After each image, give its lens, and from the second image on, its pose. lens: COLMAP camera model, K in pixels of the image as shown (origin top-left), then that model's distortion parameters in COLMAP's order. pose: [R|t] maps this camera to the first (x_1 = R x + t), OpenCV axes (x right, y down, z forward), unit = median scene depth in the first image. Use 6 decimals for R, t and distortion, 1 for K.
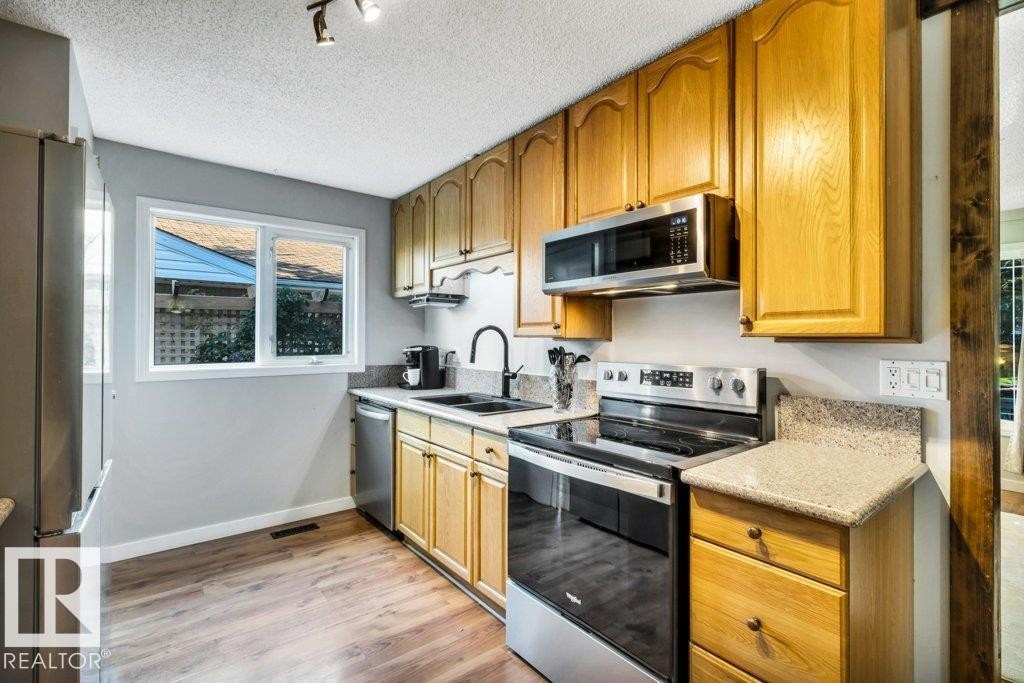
lens RADIAL K [[462.7, 0, 505.4], [0, 462.7, 328.1], [0, 0, 1]] dist [-0.008854, -0.000132]
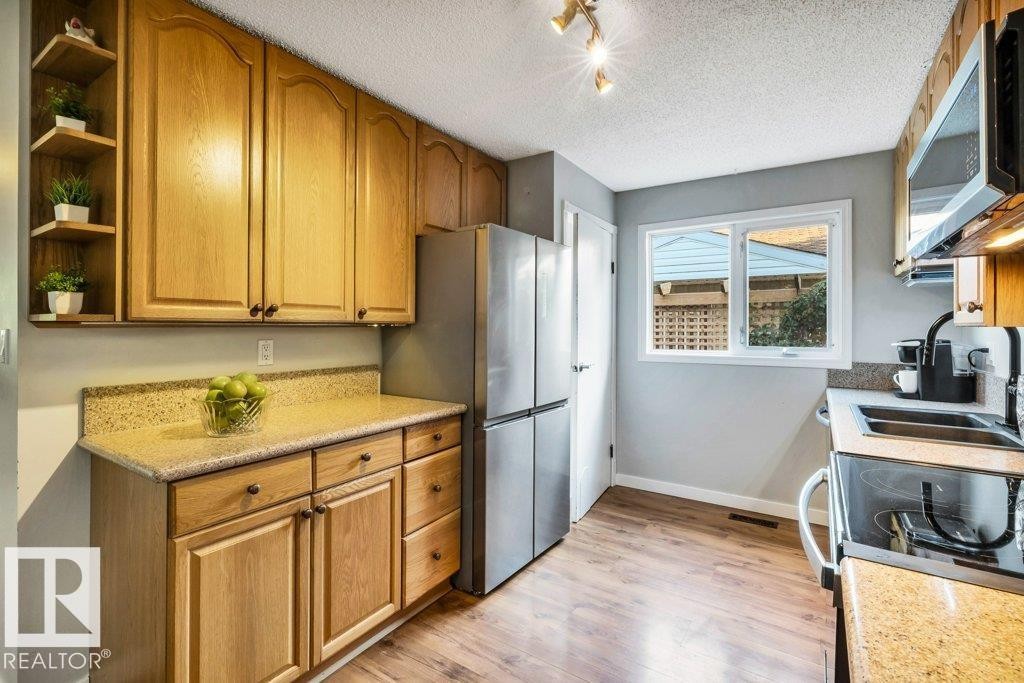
lens RADIAL K [[462.7, 0, 505.4], [0, 462.7, 328.1], [0, 0, 1]] dist [-0.008854, -0.000132]
pose [[0.312808, -0.000687, -0.949816, 0.359378], [0.013590, 0.999901, 0.003753, 0.011784], [0.949719, -0.014082, 0.312786, 0.200914]]
